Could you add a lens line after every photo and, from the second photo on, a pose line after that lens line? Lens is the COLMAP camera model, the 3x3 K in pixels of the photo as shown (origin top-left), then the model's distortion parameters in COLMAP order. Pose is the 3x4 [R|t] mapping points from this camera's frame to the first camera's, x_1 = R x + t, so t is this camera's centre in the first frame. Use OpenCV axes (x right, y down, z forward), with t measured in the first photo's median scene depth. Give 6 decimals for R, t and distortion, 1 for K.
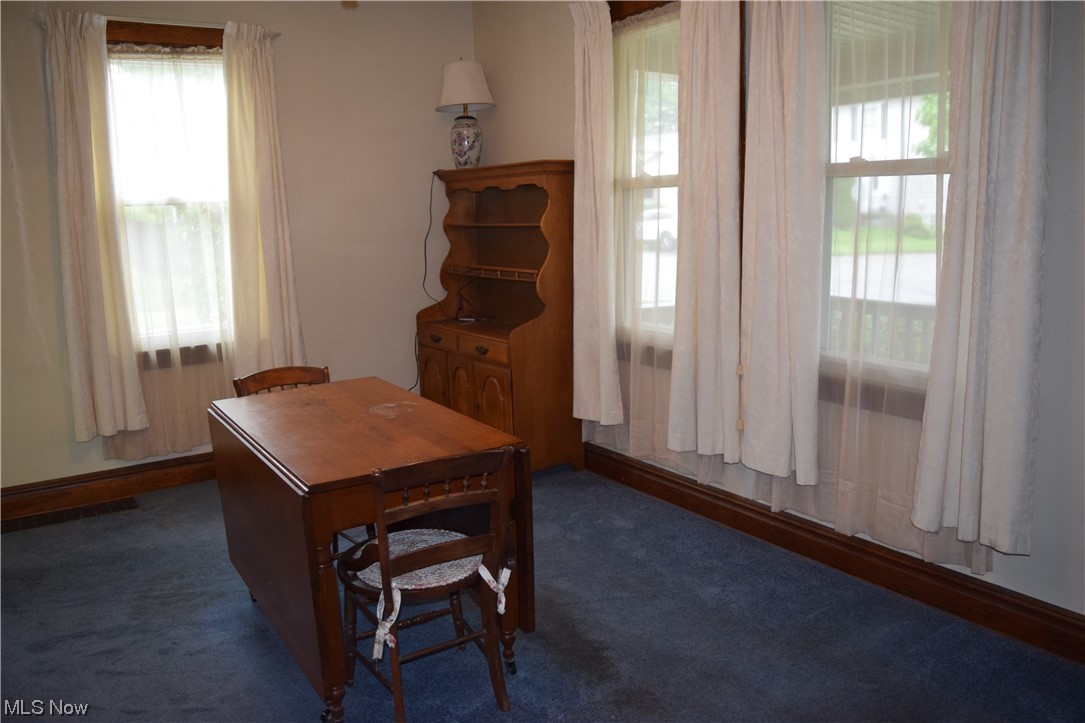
lens RADIAL K [[860.3, 0, 540.3], [0, 860.3, 364.2], [0, 0, 1]] dist [-0.082052, 0.004112]
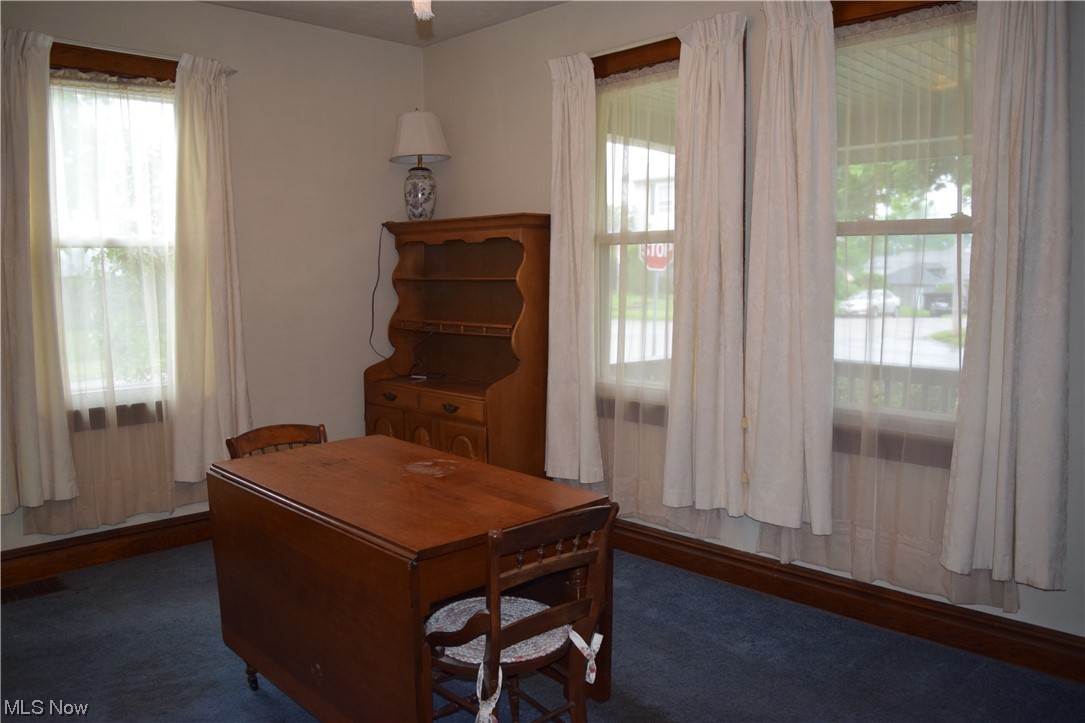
lens RADIAL K [[860.3, 0, 544.4], [0, 860.3, 364.1], [0, 0, 1]] dist [-0.082052, 0.004112]
pose [[0.982318, 0.002042, 0.187207, -0.185292], [0.012059, 0.997174, -0.074151, 0.009184], [-0.186829, 0.075098, 0.979518, 0.052356]]
